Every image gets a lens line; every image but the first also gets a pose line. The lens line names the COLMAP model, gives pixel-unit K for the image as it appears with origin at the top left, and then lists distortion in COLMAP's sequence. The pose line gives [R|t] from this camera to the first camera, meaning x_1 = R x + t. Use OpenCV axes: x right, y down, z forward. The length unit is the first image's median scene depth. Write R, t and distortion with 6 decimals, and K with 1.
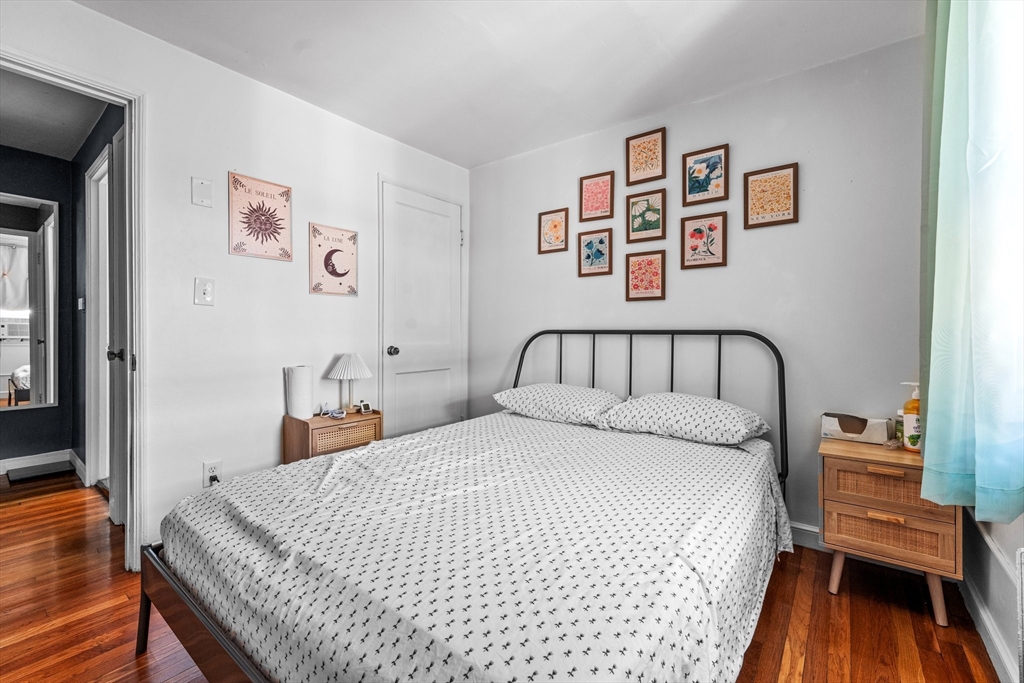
lens RADIAL K [[420.8, 0, 509.0], [0, 420.8, 336.4], [0, 0, 1]] dist [-0.000515, -0.000459]
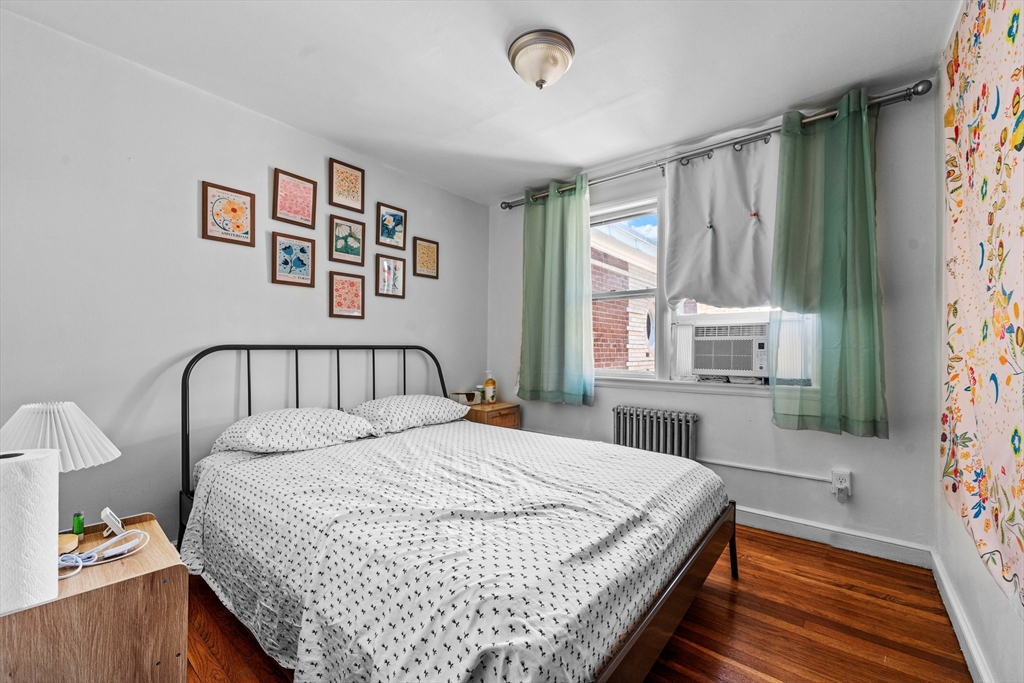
lens RADIAL K [[420.8, 0, 512.1], [0, 420.8, 347.2], [0, 0, 1]] dist [-0.000515, -0.000459]
pose [[0.026425, -0.005618, 0.999635, -0.744549], [0.006132, 0.999966, 0.005457, -0.013477], [-0.999632, 0.005985, 0.026459, 0.541772]]
